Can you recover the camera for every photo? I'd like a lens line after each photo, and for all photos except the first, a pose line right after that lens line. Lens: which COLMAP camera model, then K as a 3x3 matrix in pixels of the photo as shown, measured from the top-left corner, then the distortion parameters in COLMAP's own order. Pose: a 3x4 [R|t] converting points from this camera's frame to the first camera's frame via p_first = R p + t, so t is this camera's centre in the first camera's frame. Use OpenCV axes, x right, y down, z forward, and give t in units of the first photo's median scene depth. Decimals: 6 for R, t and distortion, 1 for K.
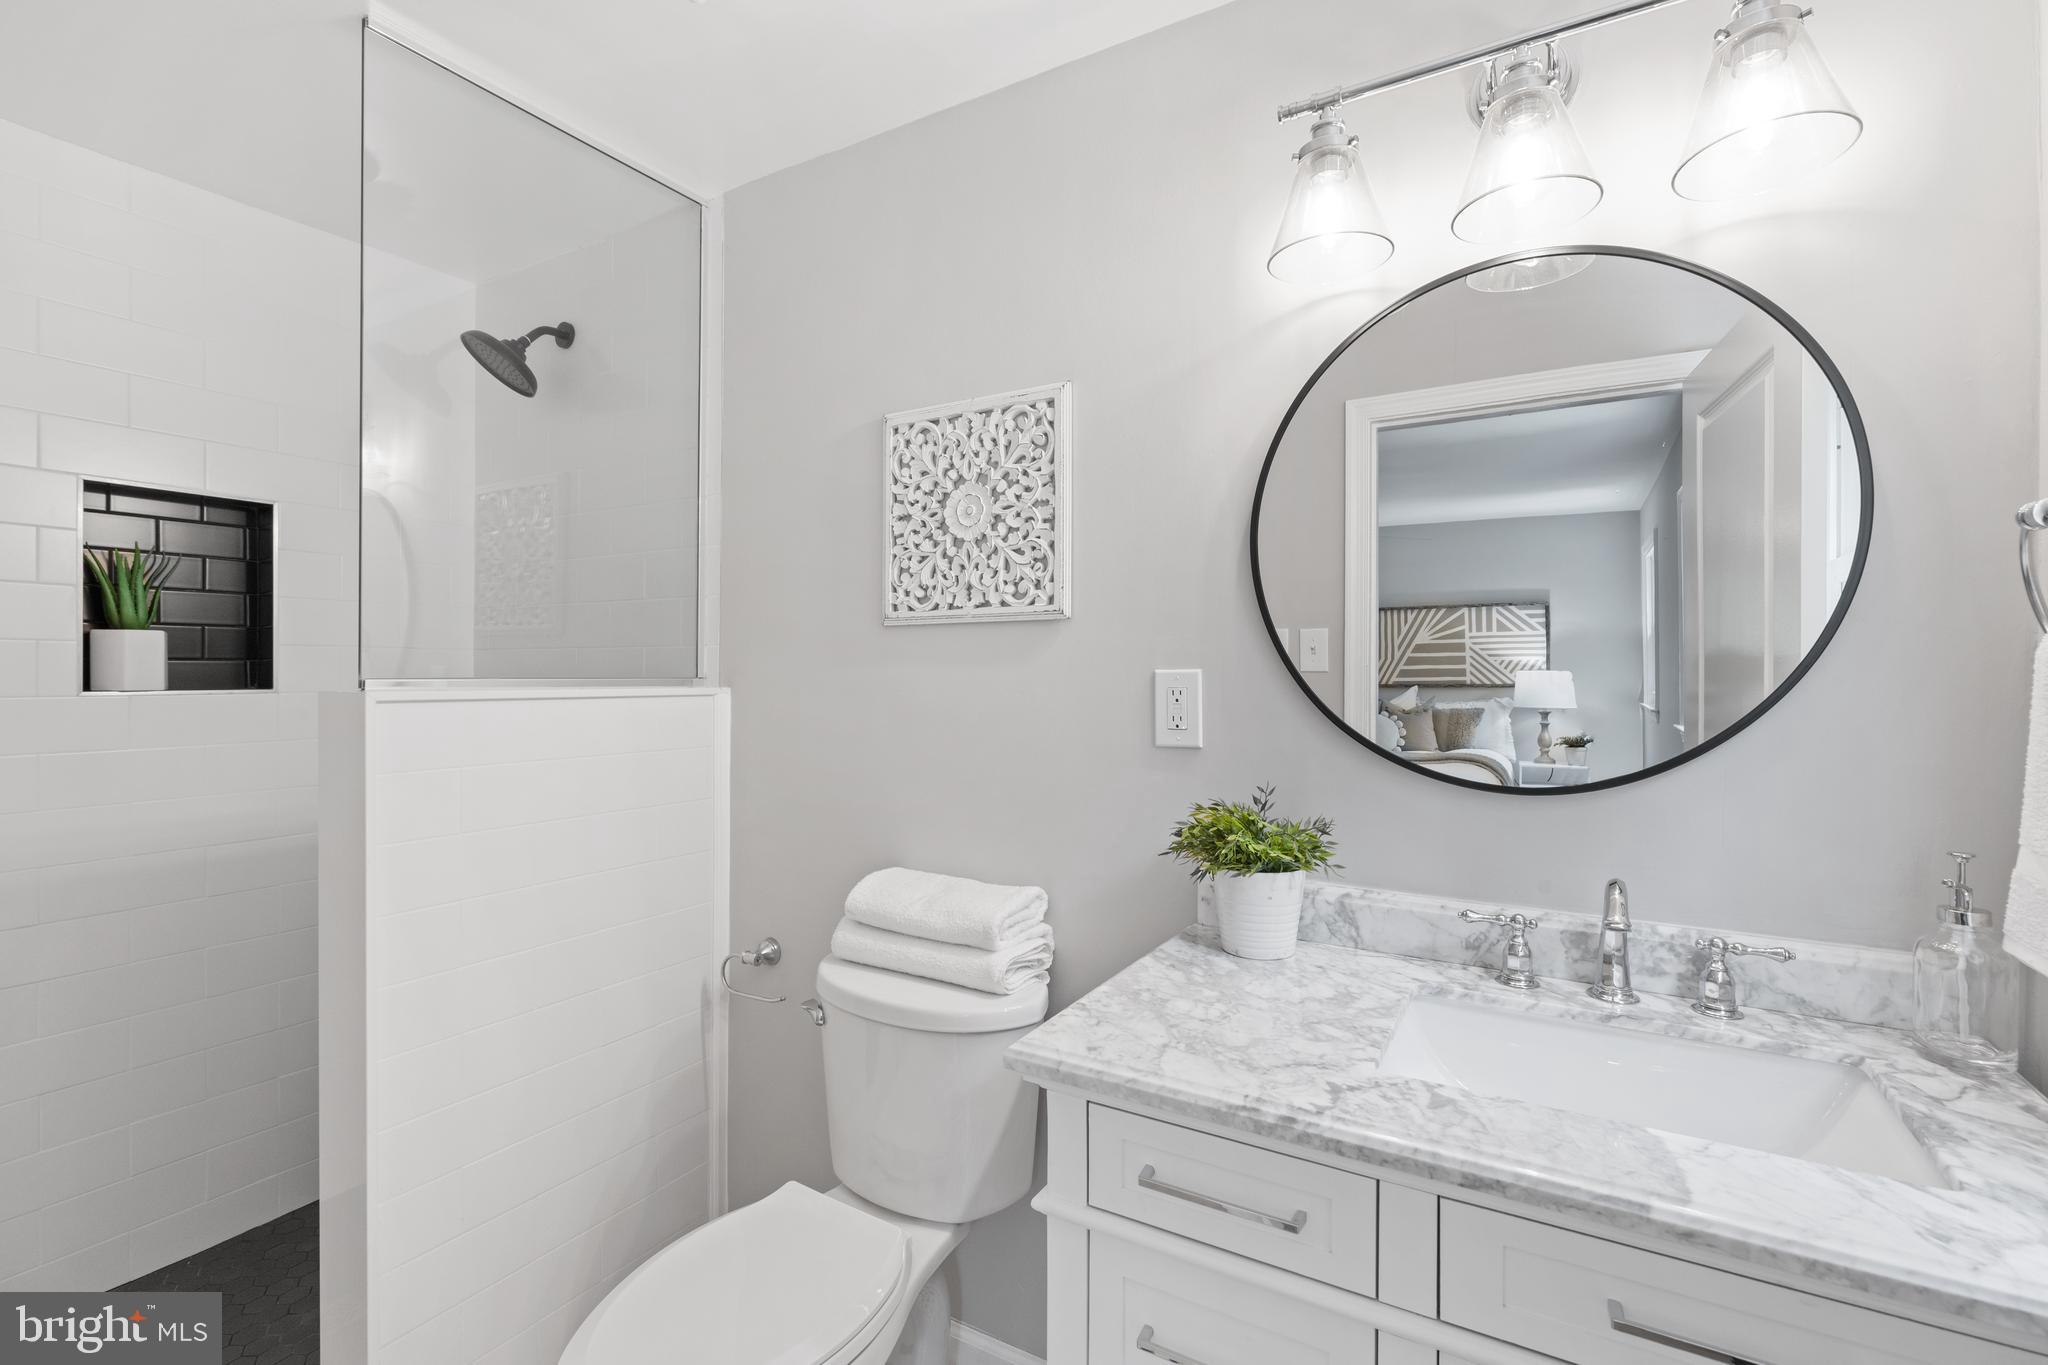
lens RADIAL K [[915.1, 0, 1010.2], [0, 915.1, 672.4], [0, 0, 1]] dist [0.008329, -0.001265]
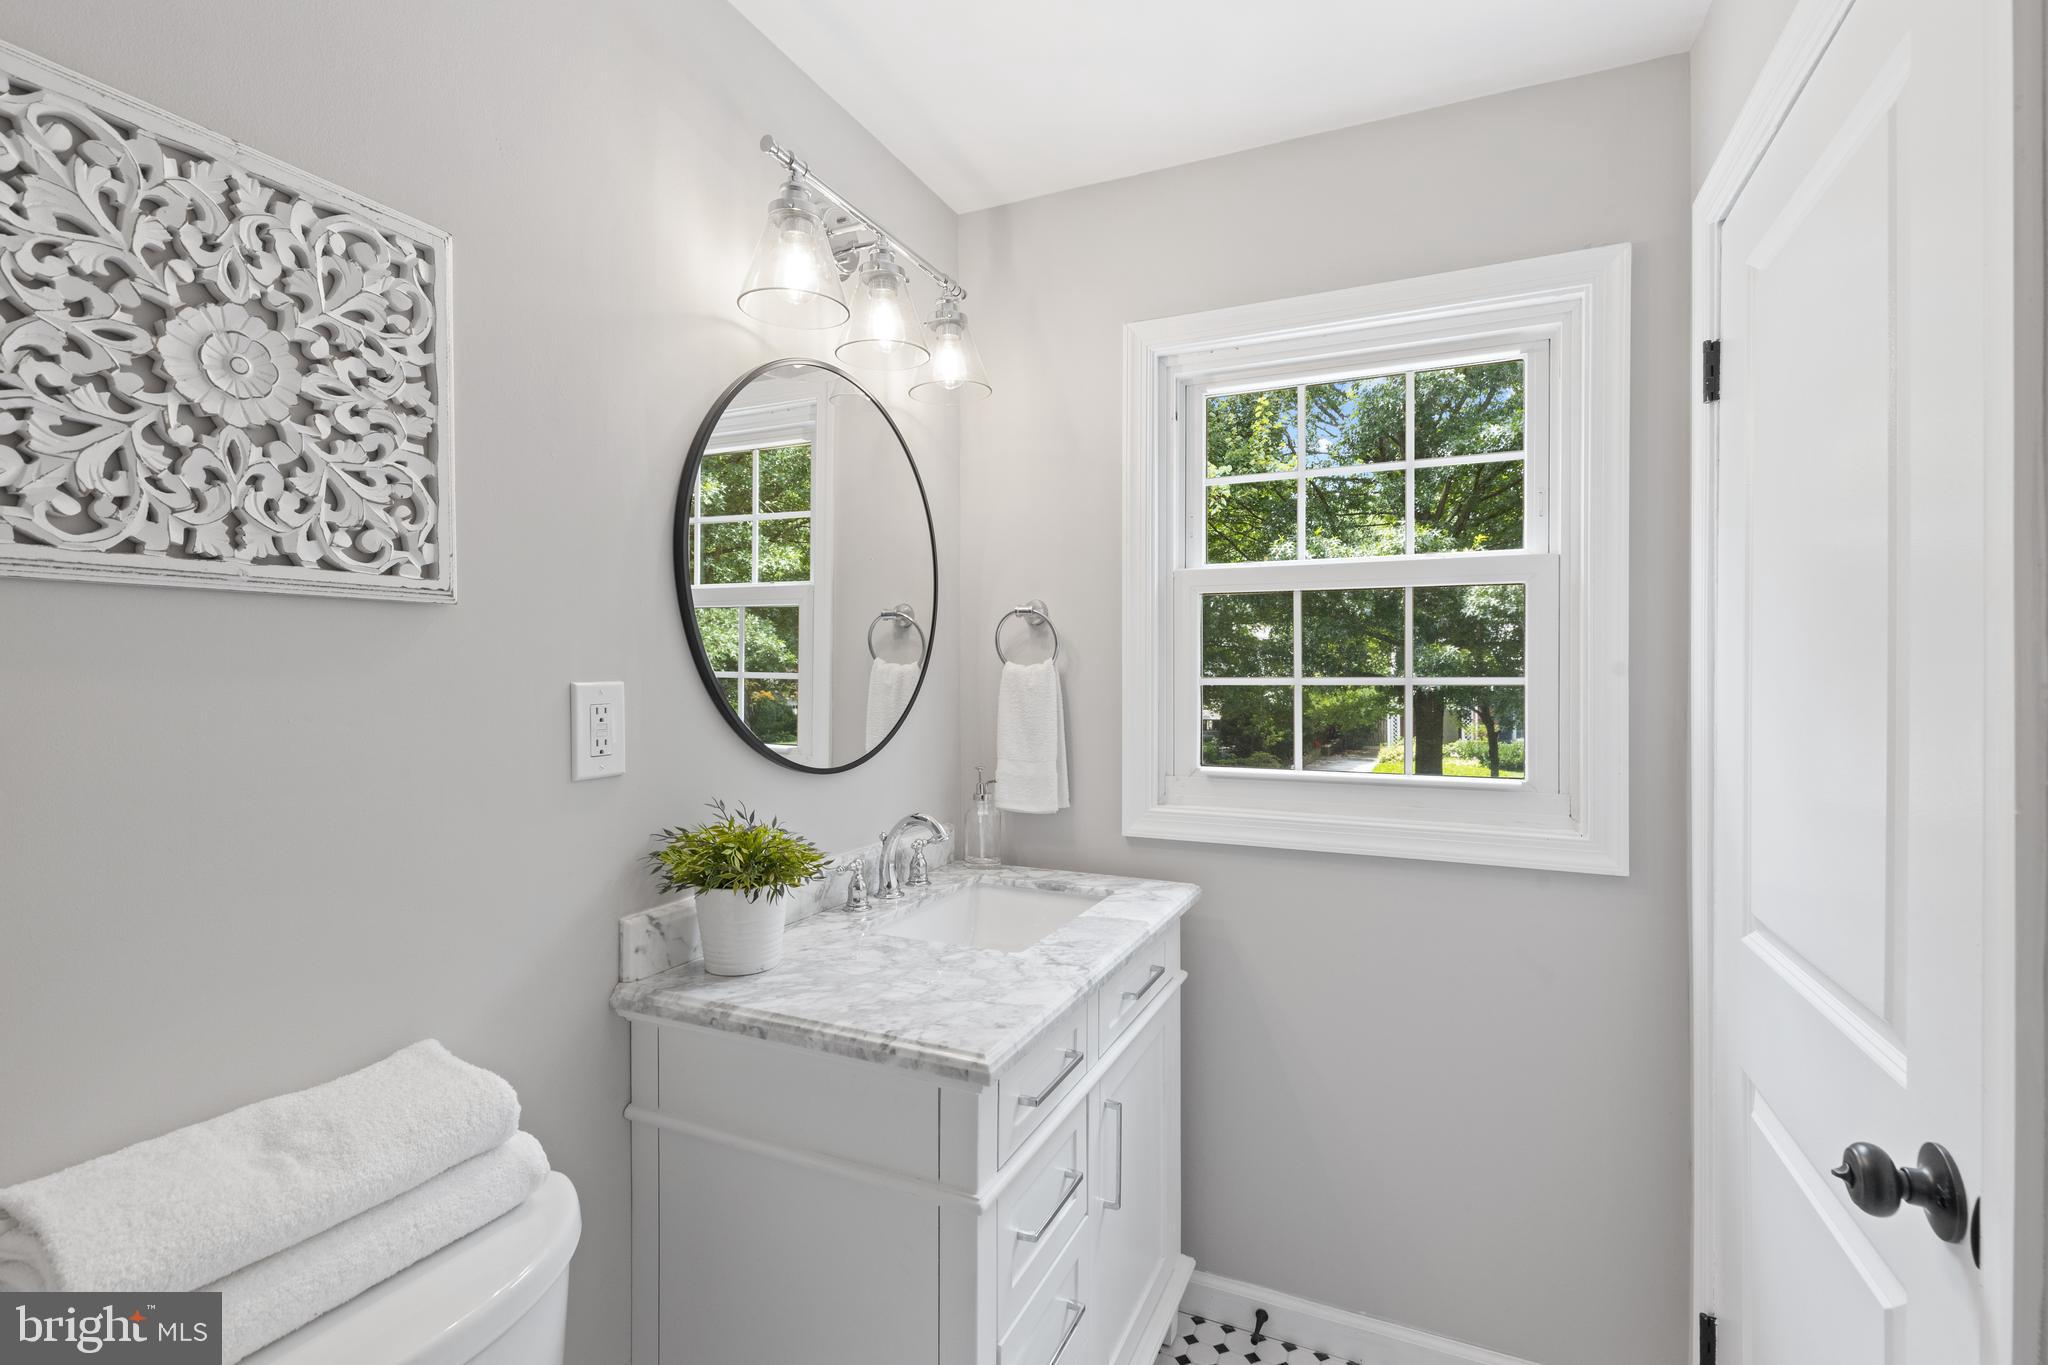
lens RADIAL K [[915.1, 0, 1025.5], [0, 915.1, 679.9], [0, 0, 1]] dist [0.008329, -0.001265]
pose [[-0.096238, -0.004768, 0.995347, -0.598267], [0.008430, 0.999949, 0.005606, -0.005644], [-0.995323, 0.008931, -0.096193, 0.640569]]
